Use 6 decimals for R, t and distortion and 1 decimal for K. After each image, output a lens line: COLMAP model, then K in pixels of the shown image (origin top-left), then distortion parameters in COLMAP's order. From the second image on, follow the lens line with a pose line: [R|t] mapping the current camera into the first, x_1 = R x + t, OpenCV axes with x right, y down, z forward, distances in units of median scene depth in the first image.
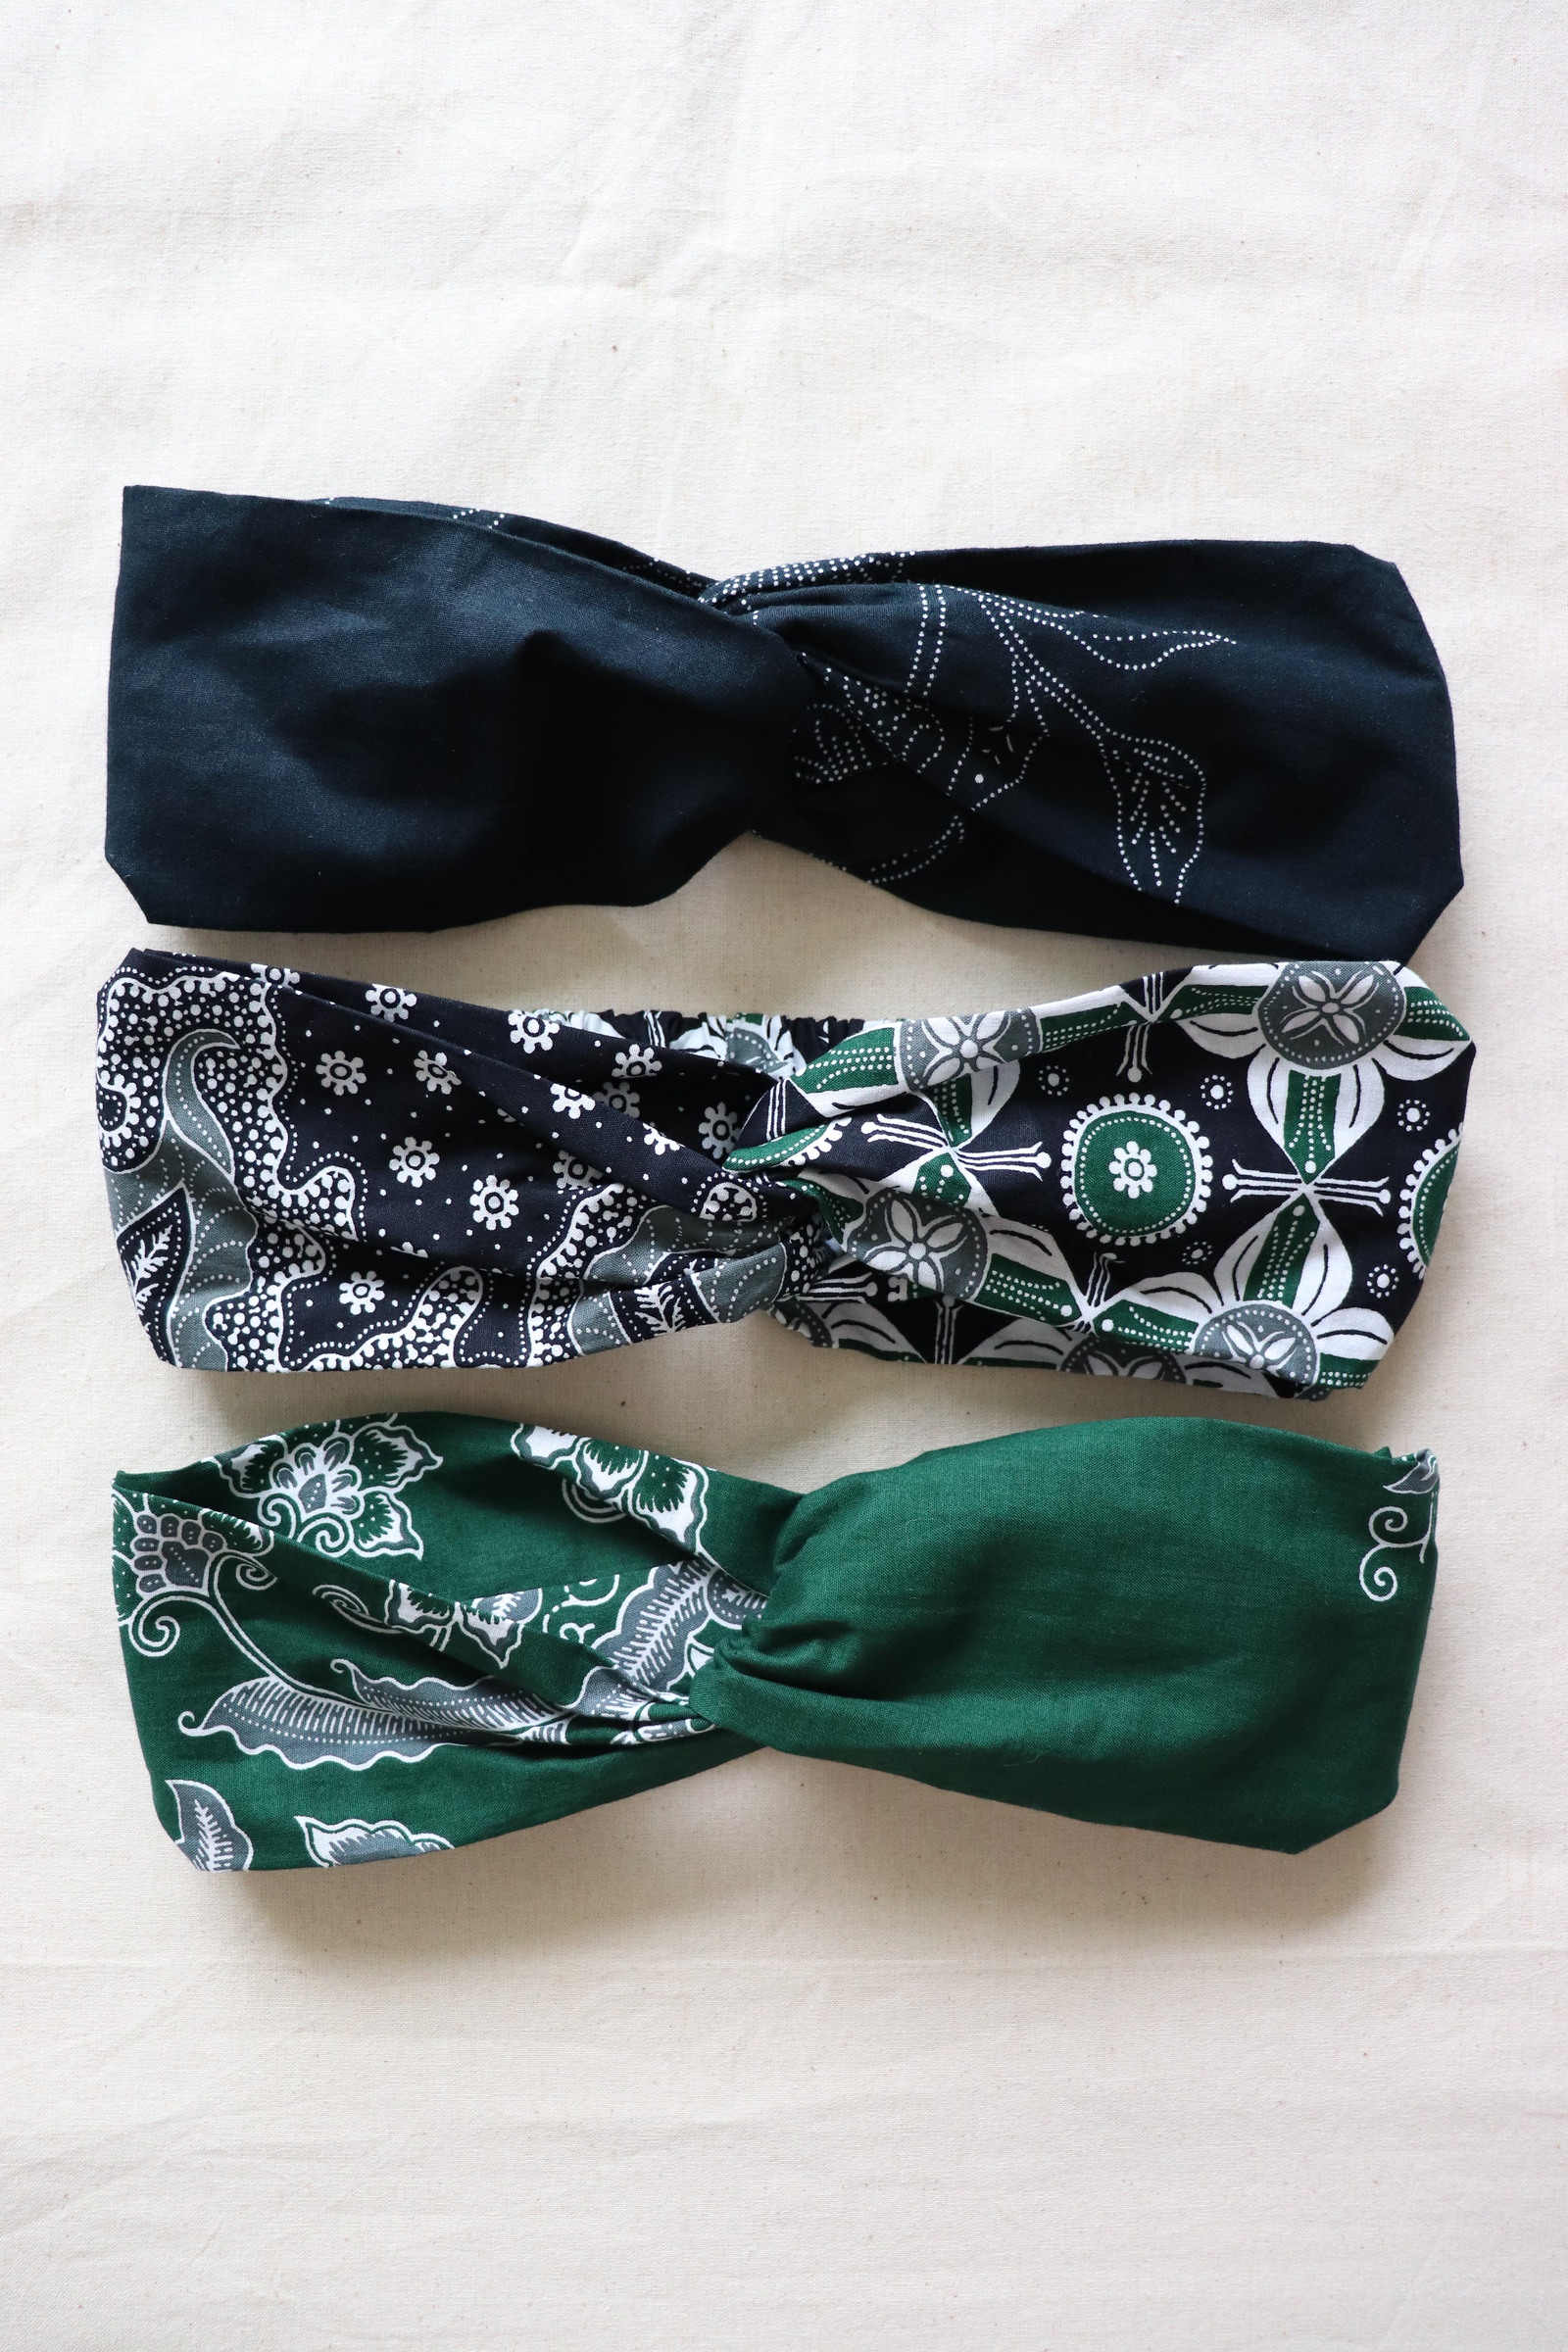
lens RADIAL K [[1895.0, 0, 797.5], [0, 1895.0, 1160.2], [0, 0, 1]] dist [-0.188414, 0.148038]
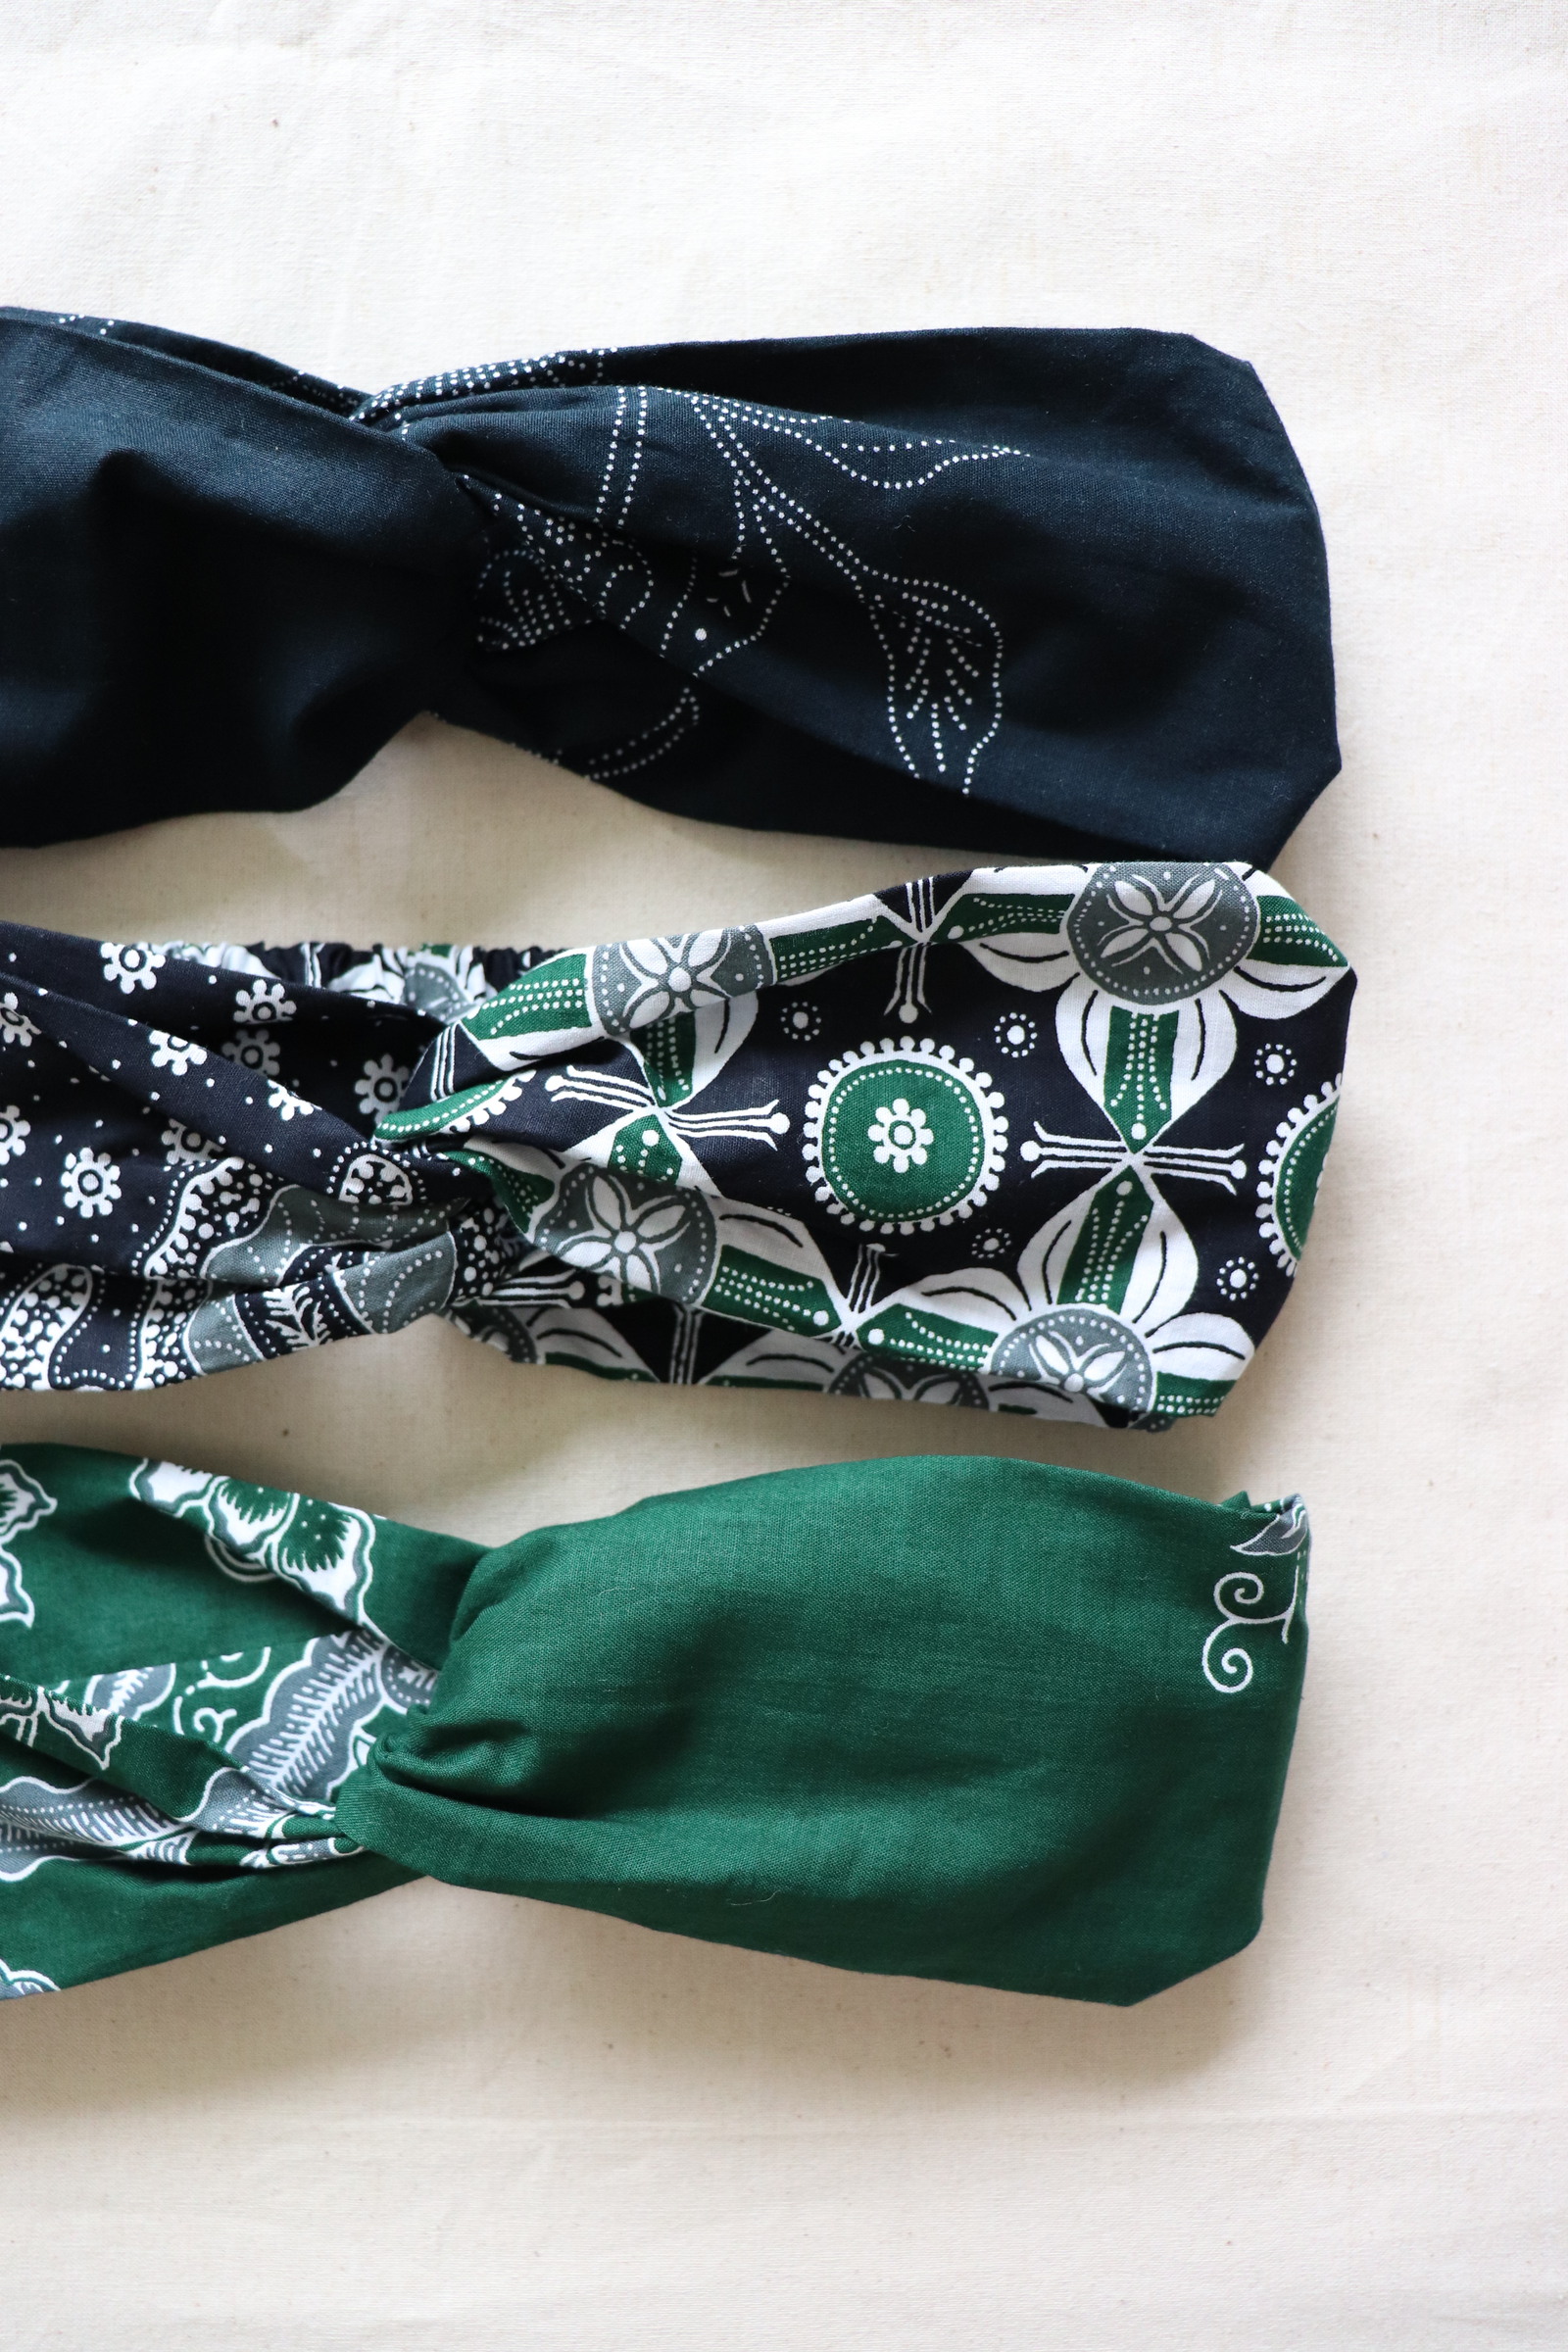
lens RADIAL K [[1902.1, 0, 771.6], [0, 1902.1, 1167.4], [0, 0, 1]] dist [-0.195258, 0.153318]
pose [[0.999882, -0.005756, -0.014266, 0.134744], [0.005906, 0.999928, 0.010467, 0.009499], [0.014204, -0.010550, 0.999843, 0.220261]]
